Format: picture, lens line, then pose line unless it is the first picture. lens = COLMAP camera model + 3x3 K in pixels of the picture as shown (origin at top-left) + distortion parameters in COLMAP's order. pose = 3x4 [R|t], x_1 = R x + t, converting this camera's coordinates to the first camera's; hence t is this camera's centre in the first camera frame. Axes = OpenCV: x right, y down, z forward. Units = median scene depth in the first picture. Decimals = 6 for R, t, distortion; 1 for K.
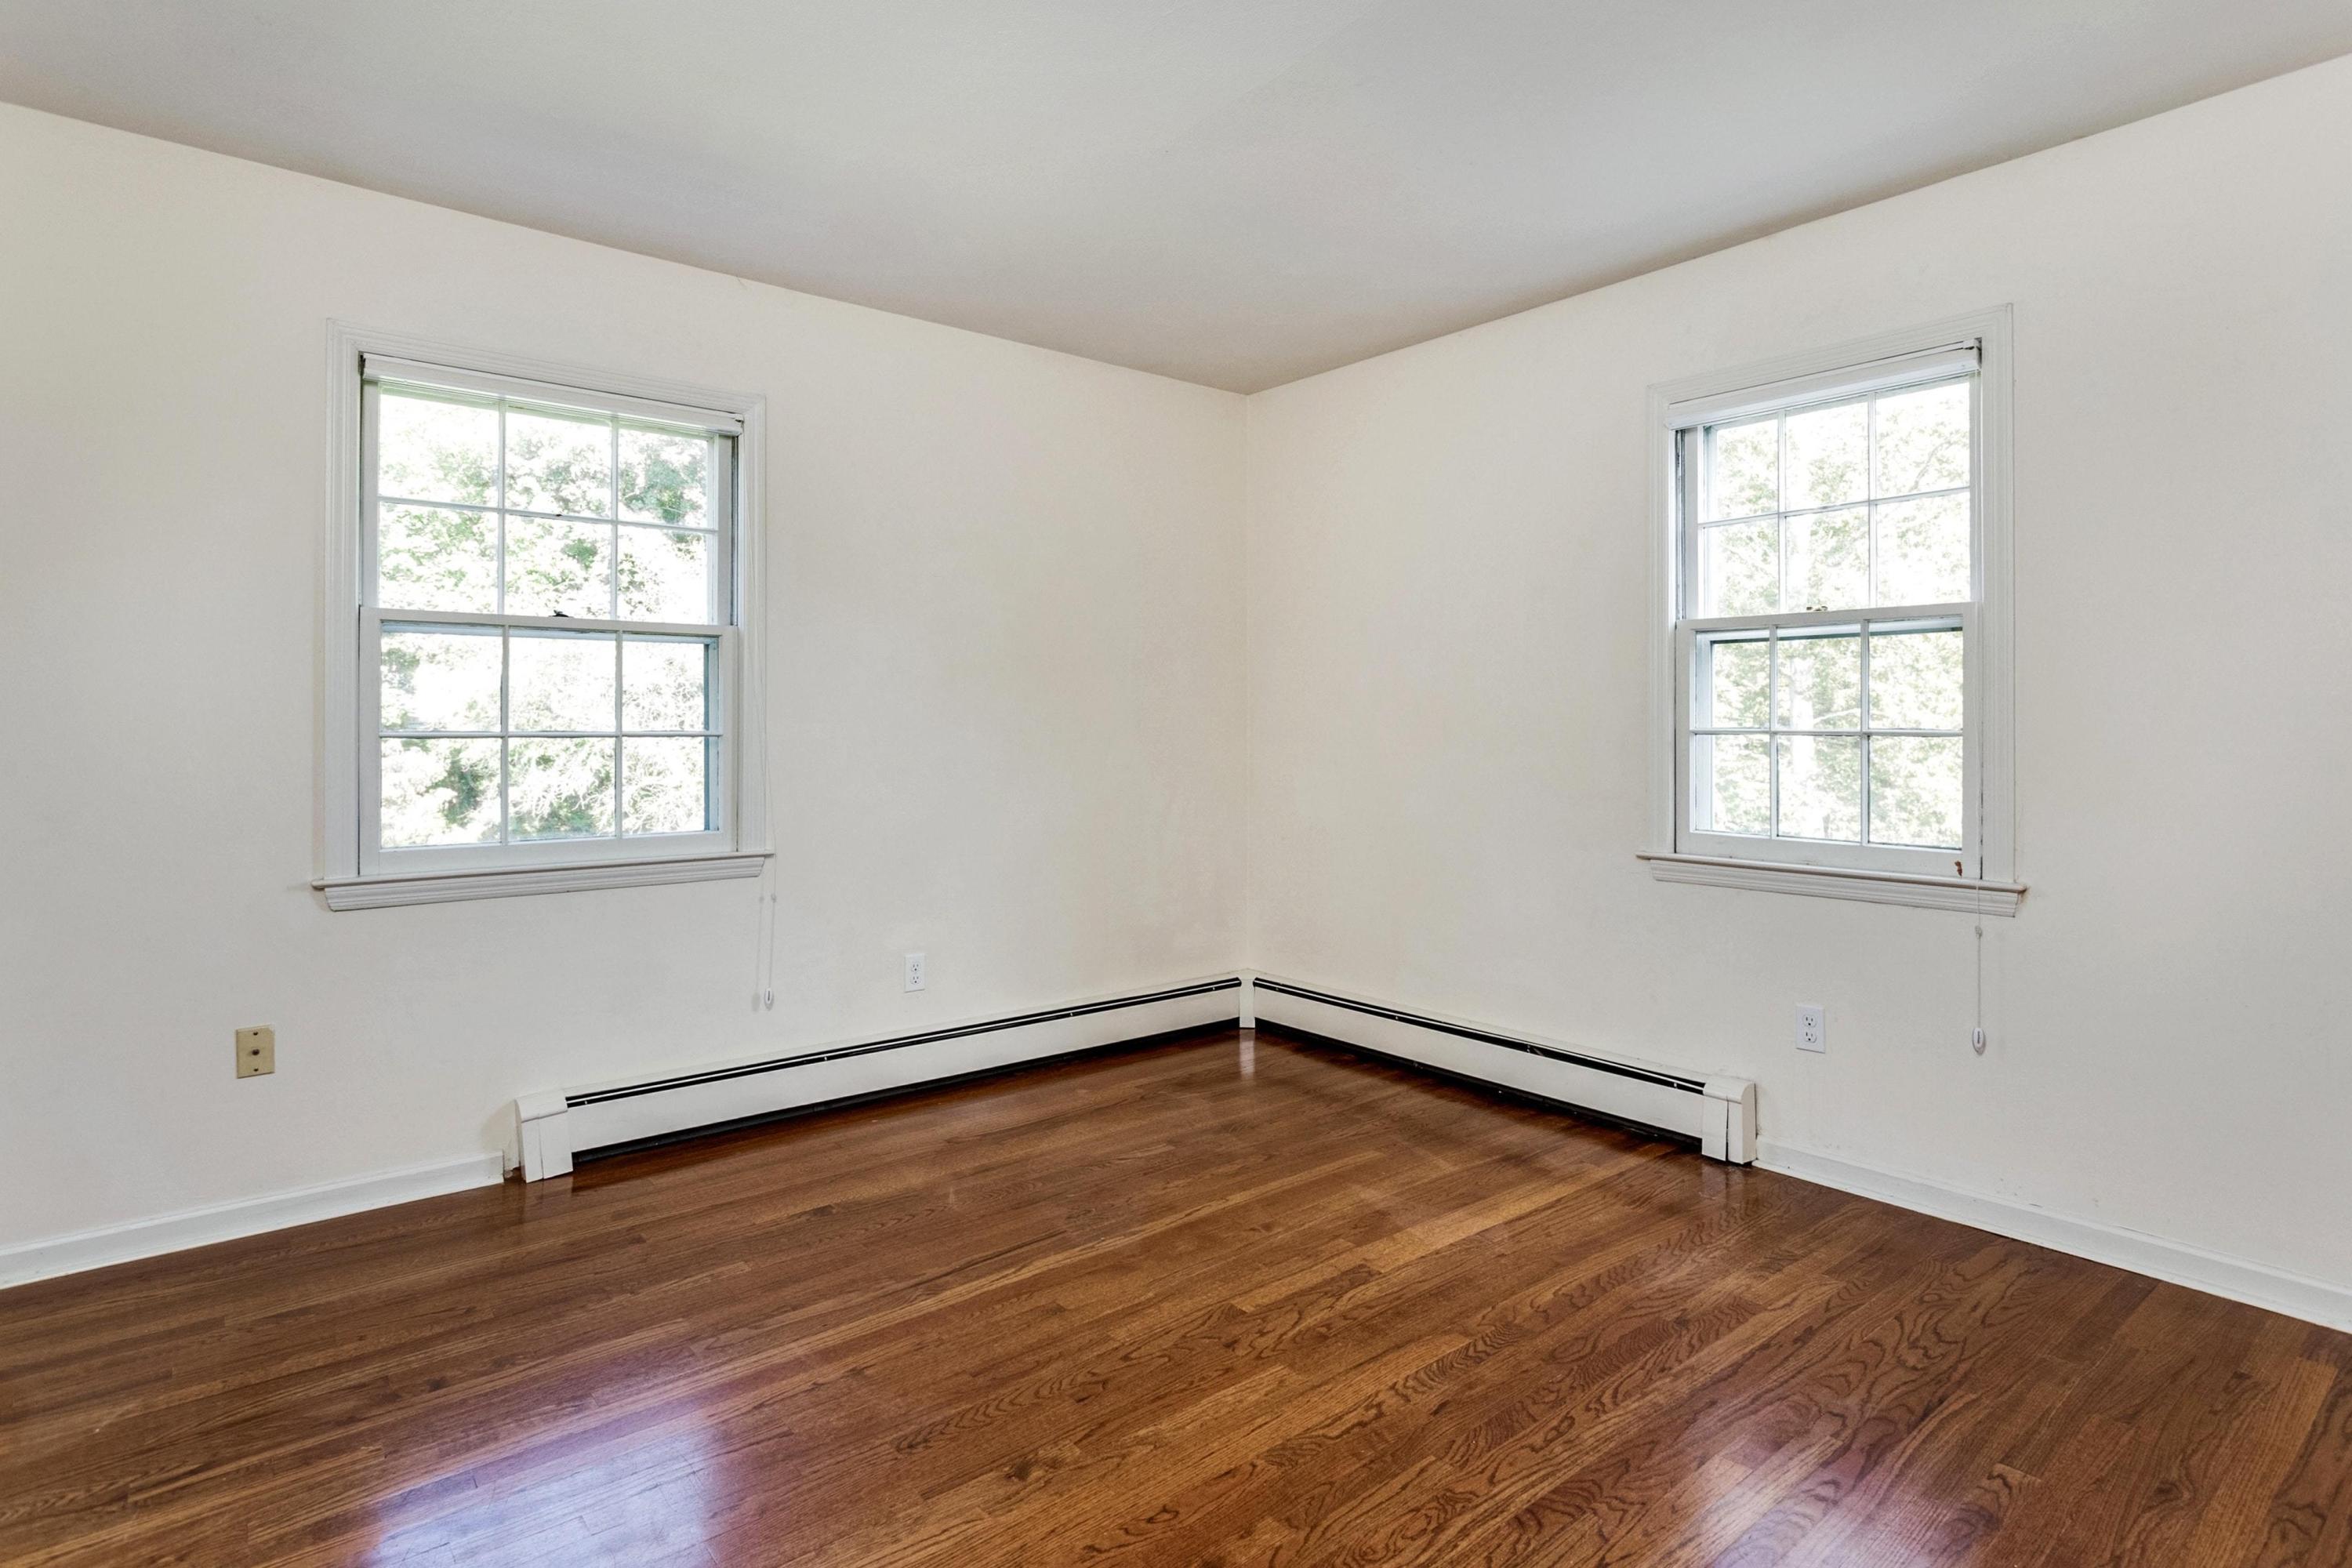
lens RADIAL K [[1195.2, 0, 1170.5], [0, 1195.2, 765.1], [0, 0, 1]] dist [-0.000280, 0.001510]
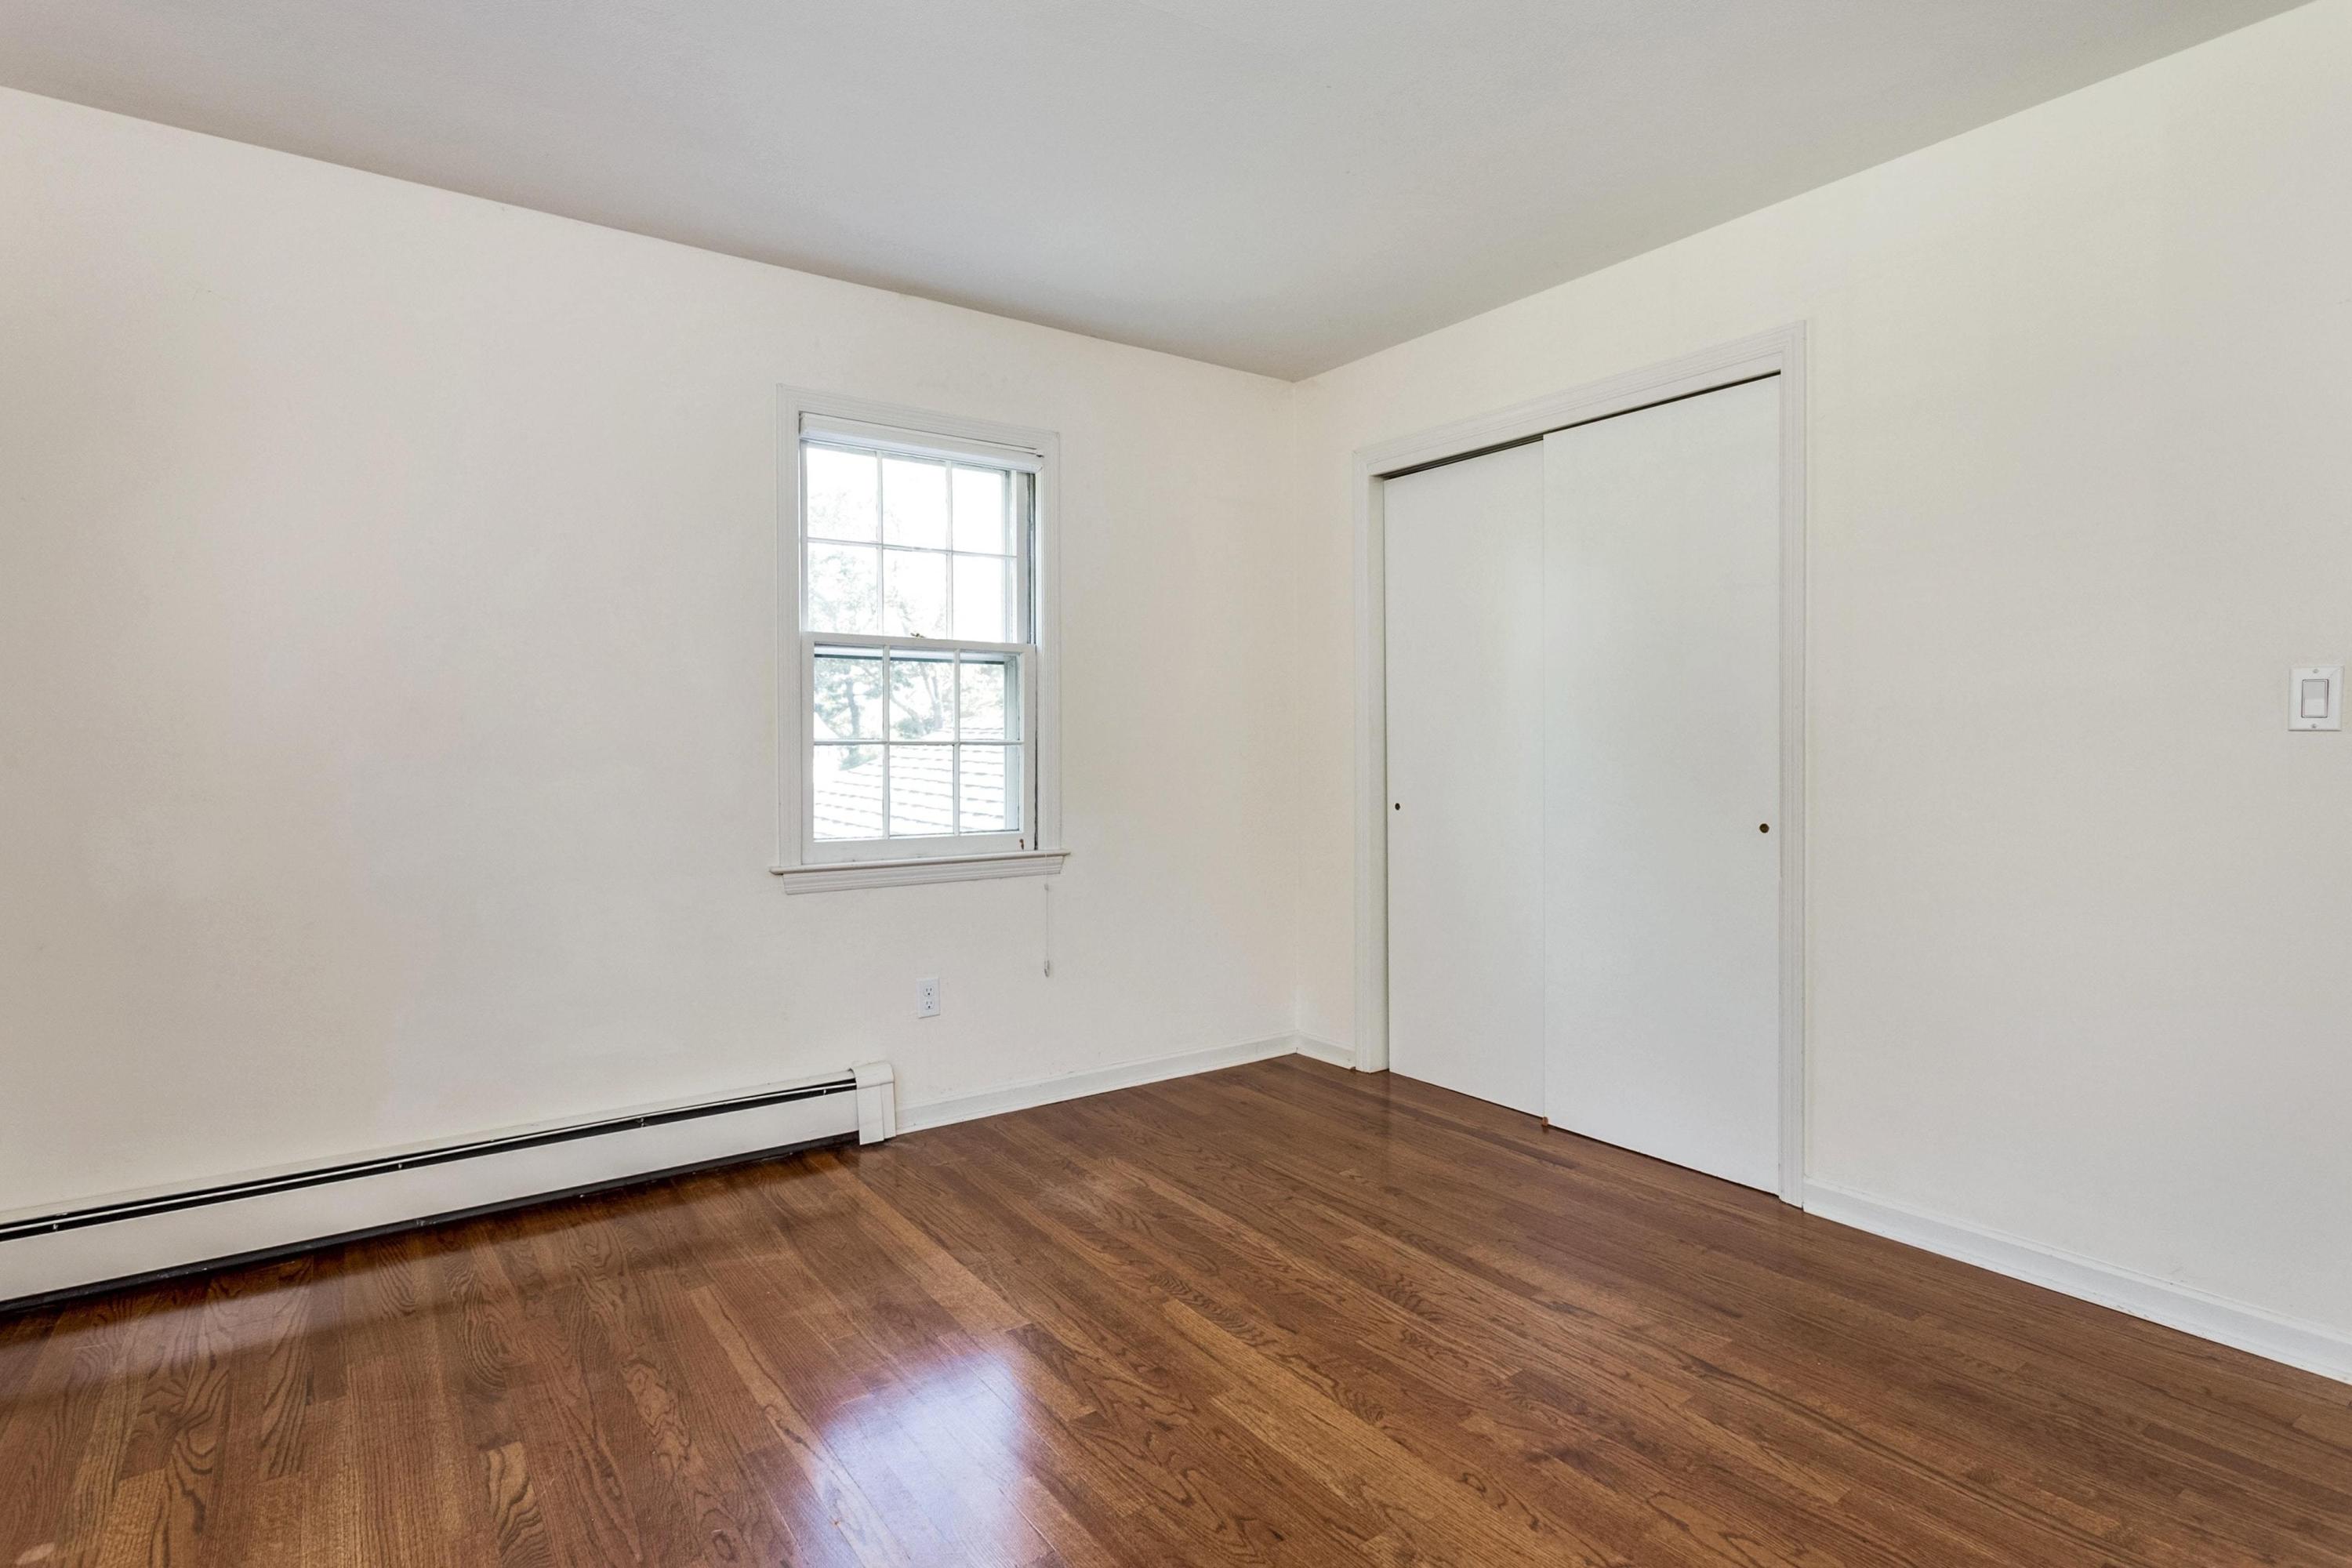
lens RADIAL K [[1199.7, 0, 1189.2], [0, 1199.7, 795.6], [0, 0, 1]] dist [0.003351, 0.000813]
pose [[0.051121, -0.042764, 0.997776, -0.666850], [0.030578, 0.998681, 0.041237, -0.017494], [-0.998224, 0.028401, 0.052361, 0.747739]]
